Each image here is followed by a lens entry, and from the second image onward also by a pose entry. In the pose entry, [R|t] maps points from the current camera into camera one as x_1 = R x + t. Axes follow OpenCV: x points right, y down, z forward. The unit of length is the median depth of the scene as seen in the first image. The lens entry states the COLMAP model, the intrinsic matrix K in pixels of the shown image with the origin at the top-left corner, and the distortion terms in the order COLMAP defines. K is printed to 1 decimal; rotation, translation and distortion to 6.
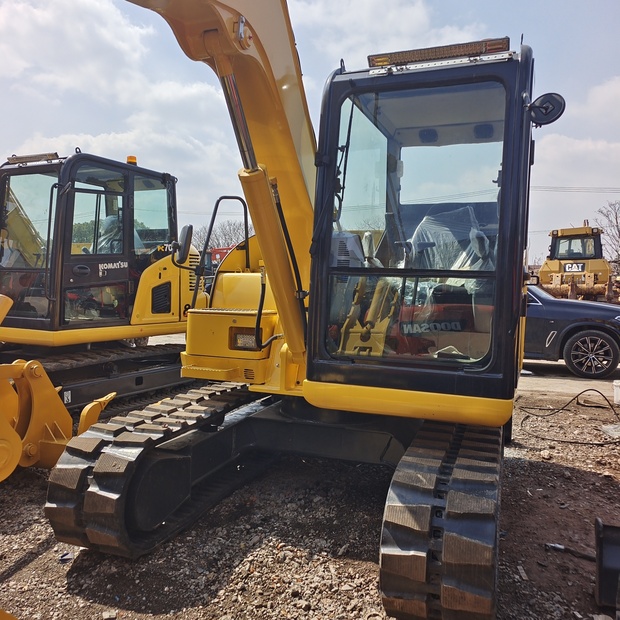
lens RADIAL K [[558.1, 0, 318.4], [0, 558.1, 300.8], [0, 0, 1]] dist [0.024130, -0.013443]
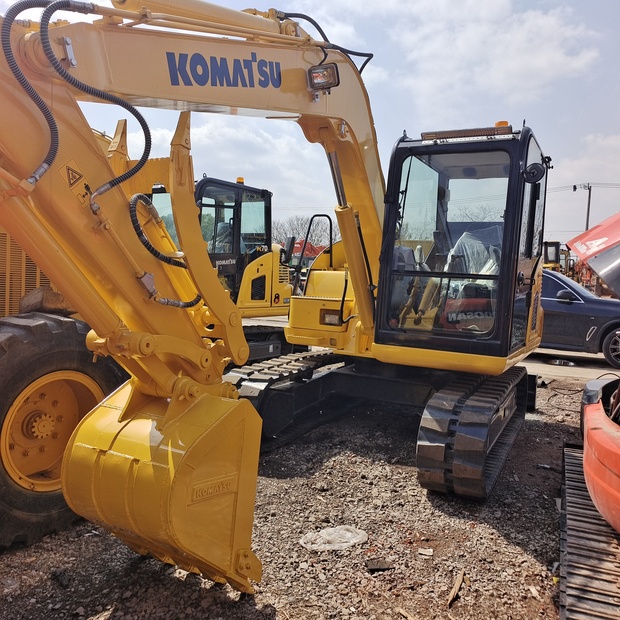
lens RADIAL K [[564.0, 0, 315.8], [0, 564.0, 307.2], [0, 0, 1]] dist [0.030913, 0.013430]
pose [[0.992845, 0.029876, -0.115609, -0.003992], [-0.027357, 0.999354, 0.023307, 0.009956], [0.116231, -0.019978, 0.993021, -0.489235]]
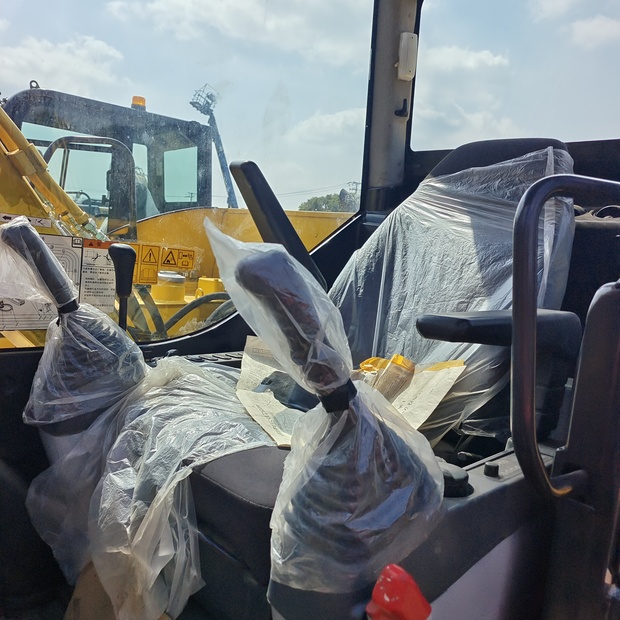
lens RADIAL K [[564.0, 0, 315.8], [0, 564.0, 307.2], [0, 0, 1]] dist [0.030913, 0.013430]
pose [[0.893017, 0.111835, -0.435906, 0.363039], [-0.090766, 0.993483, 0.068939, -0.115426], [0.440775, -0.021998, 0.897348, 0.800988]]
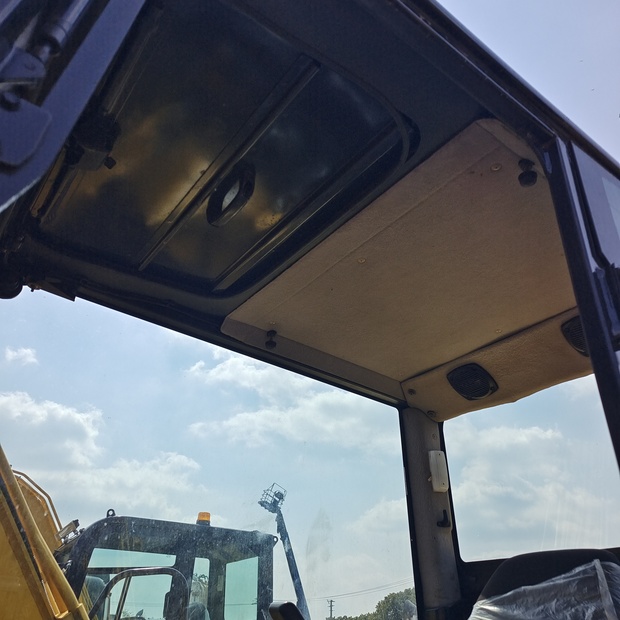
lens RADIAL K [[558.1, 0, 318.4], [0, 558.1, 300.8], [0, 0, 1]] dist [0.024130, -0.013443]
pose [[0.832954, -0.291093, -0.470586, 0.391761], [-0.029573, 0.825810, -0.563172, -0.135477], [0.552551, 0.483014, 0.679254, 0.788619]]
